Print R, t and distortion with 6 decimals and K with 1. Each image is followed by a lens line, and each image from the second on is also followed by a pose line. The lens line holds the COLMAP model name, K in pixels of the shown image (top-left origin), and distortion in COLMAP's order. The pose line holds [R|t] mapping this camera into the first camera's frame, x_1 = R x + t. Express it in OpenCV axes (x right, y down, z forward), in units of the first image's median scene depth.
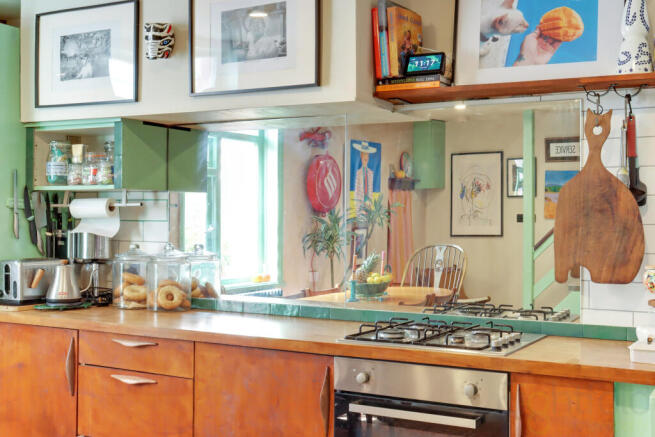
lens RADIAL K [[821.9, 0, 327.5], [0, 821.9, 218.5], [0, 0, 1]] dist [-0.001271, 0.039762]
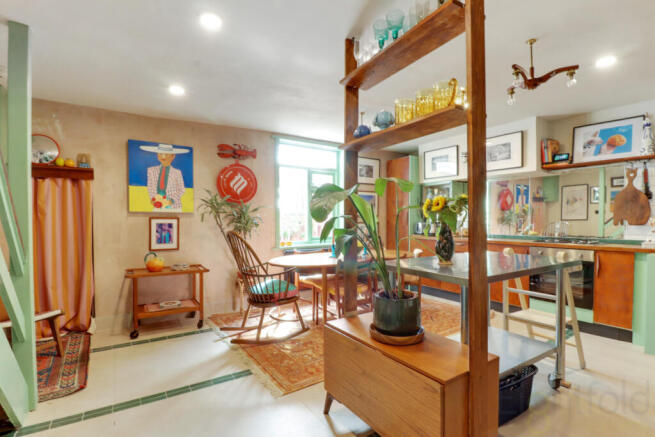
lens RADIAL K [[326.0, 0, 327.8], [0, 326.0, 230.9], [0, 0, 1]] dist [-0.004561, -0.001655]
pose [[0.896524, 0.003546, -0.442981, -0.128683], [0.011406, 0.999452, 0.031085, 0.043892], [0.442849, -0.032921, 0.895992, -0.508715]]
